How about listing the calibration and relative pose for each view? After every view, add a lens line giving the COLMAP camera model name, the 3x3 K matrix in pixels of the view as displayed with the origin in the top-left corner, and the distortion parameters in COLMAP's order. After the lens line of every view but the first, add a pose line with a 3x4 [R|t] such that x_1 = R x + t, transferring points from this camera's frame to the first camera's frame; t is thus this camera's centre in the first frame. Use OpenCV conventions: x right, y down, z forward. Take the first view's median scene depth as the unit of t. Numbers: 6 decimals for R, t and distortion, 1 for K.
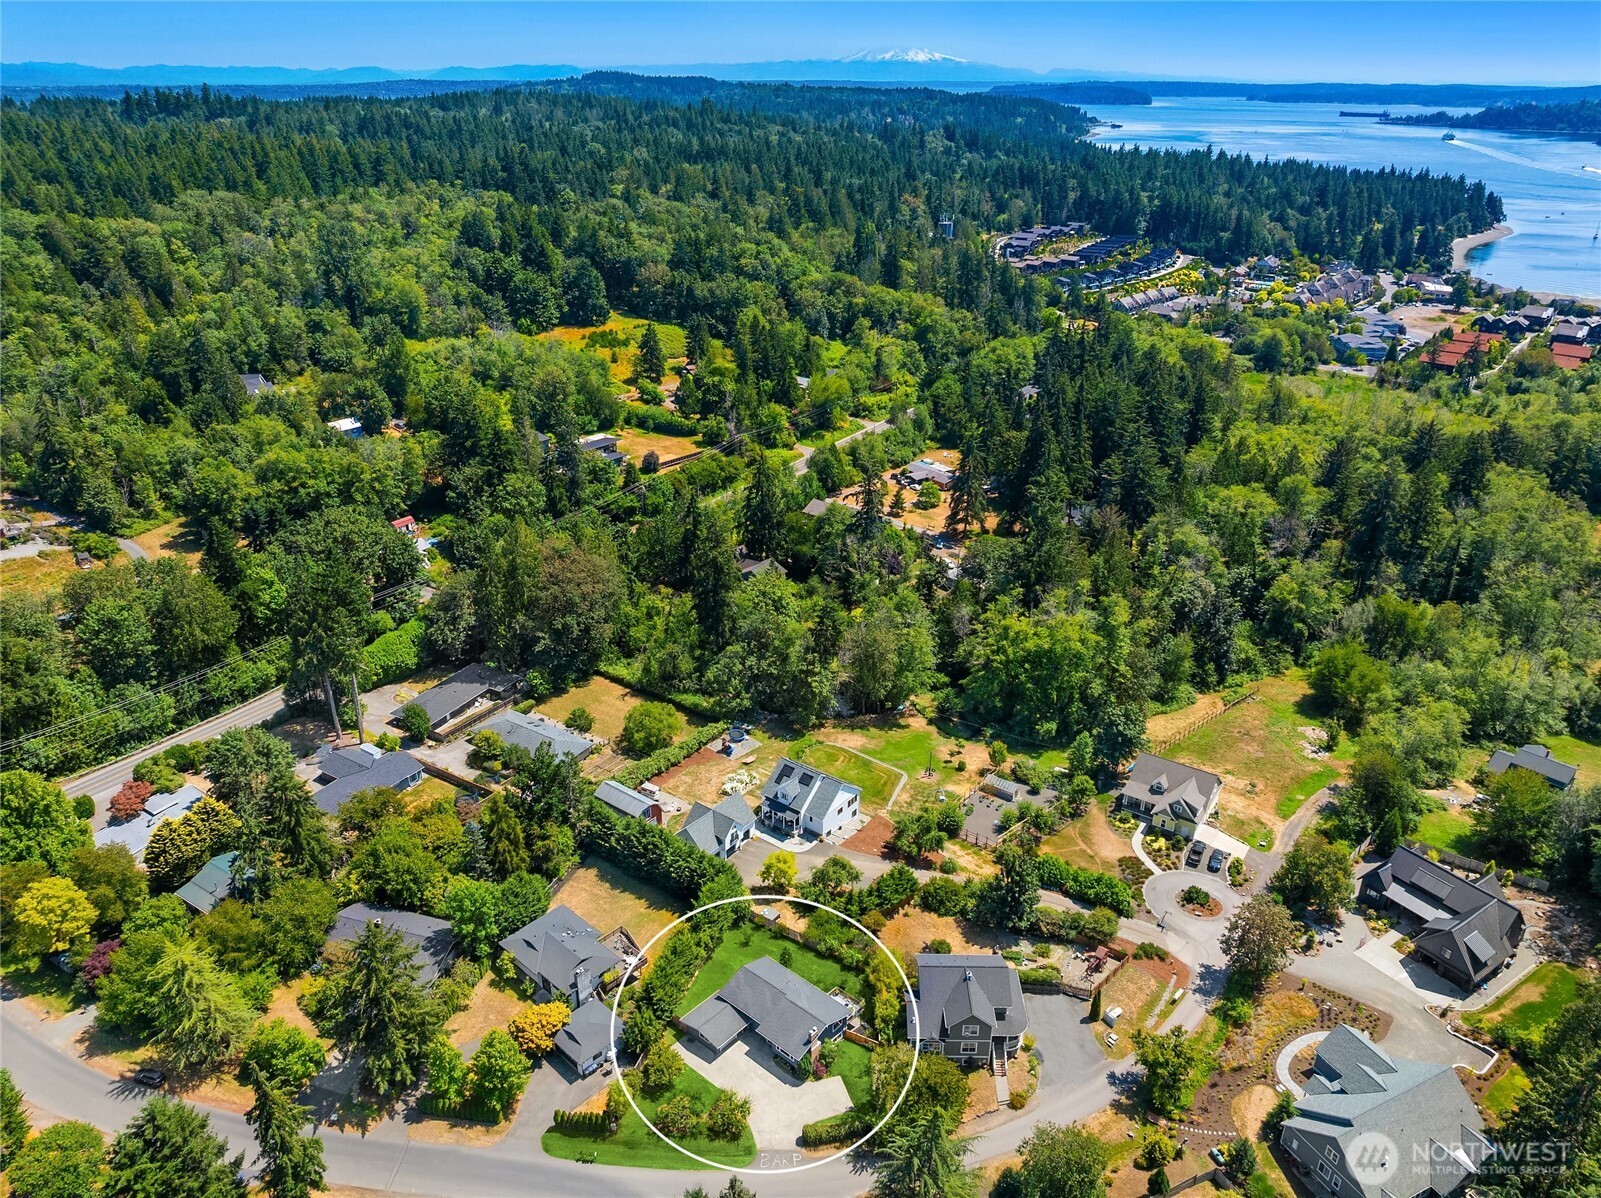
lens RADIAL K [[1116.1, 0, 792.5], [0, 1116.1, 597.1], [0, 0, 1]] dist [-0.030296, 0.003789]
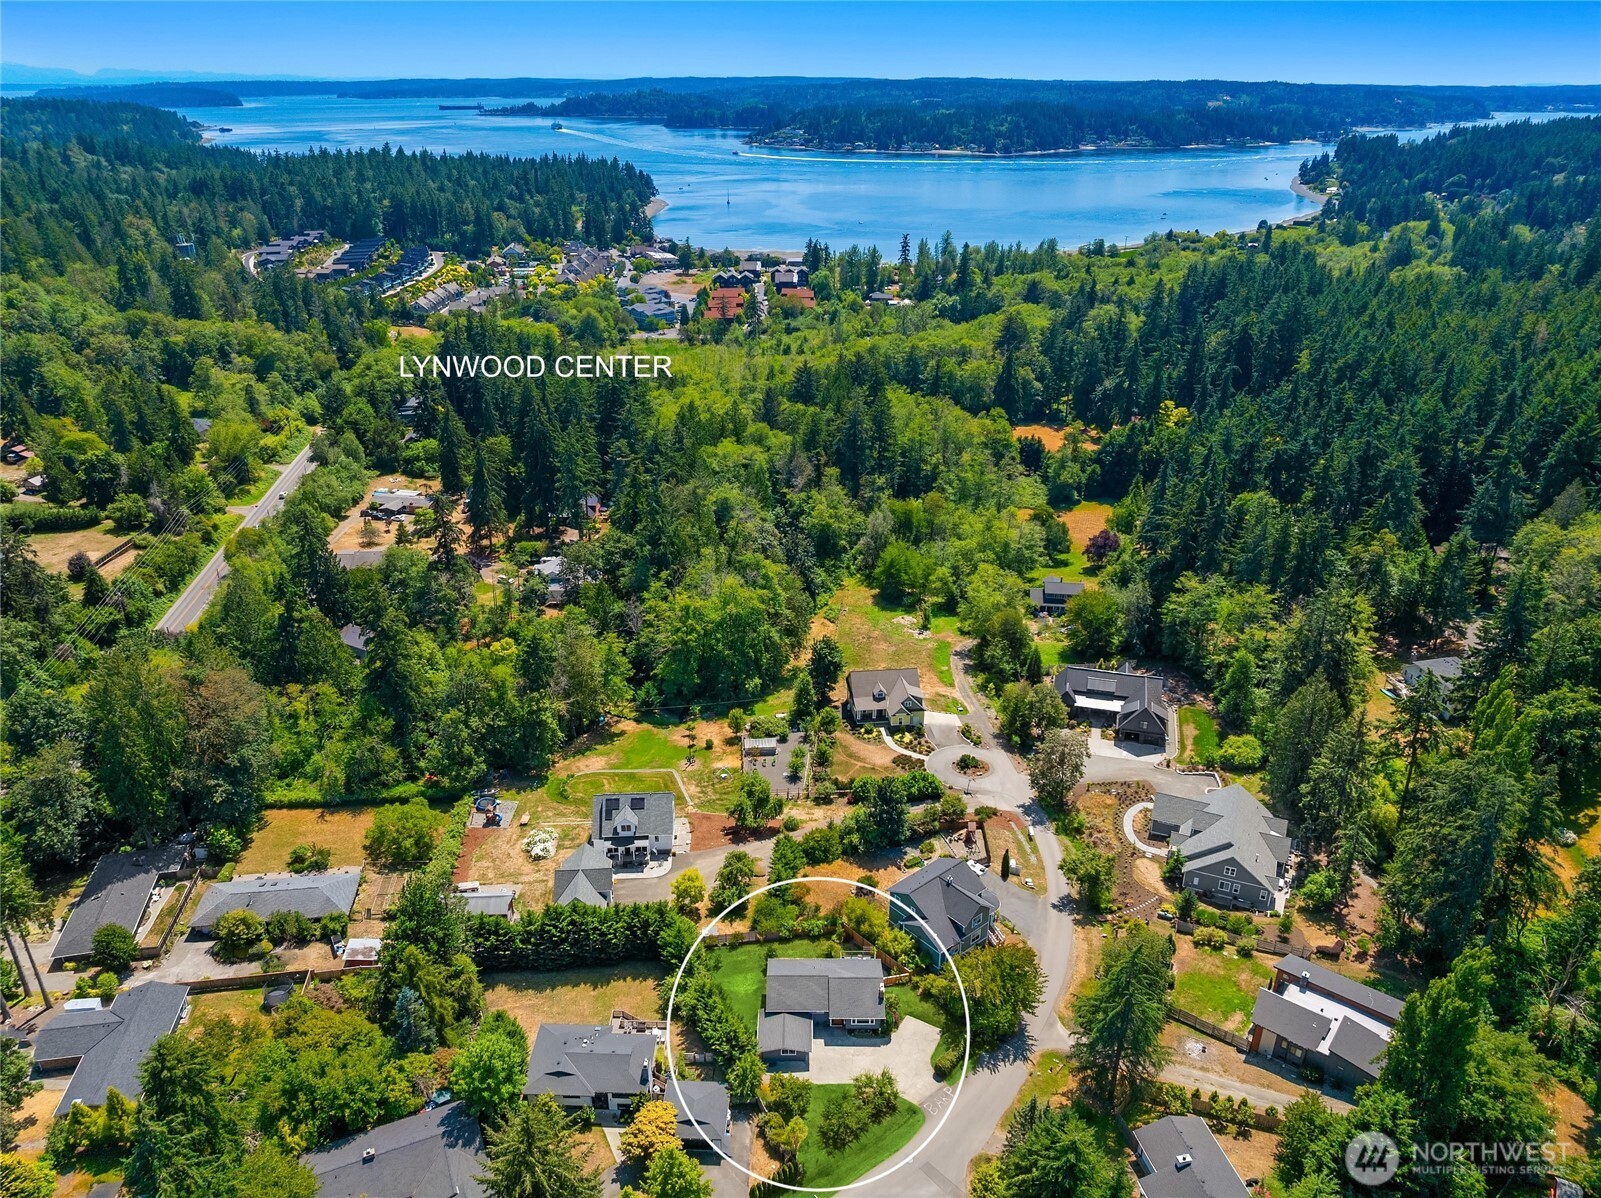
lens RADIAL K [[1116.1, 0, 791.6], [0, 1116.1, 601.1], [0, 0, 1]] dist [-0.030296, 0.003789]
pose [[0.753658, -0.280963, 0.594187, -0.344842], [0.278148, 0.955425, 0.098976, -0.053022], [-0.595510, 0.090678, 0.798214, 0.107550]]
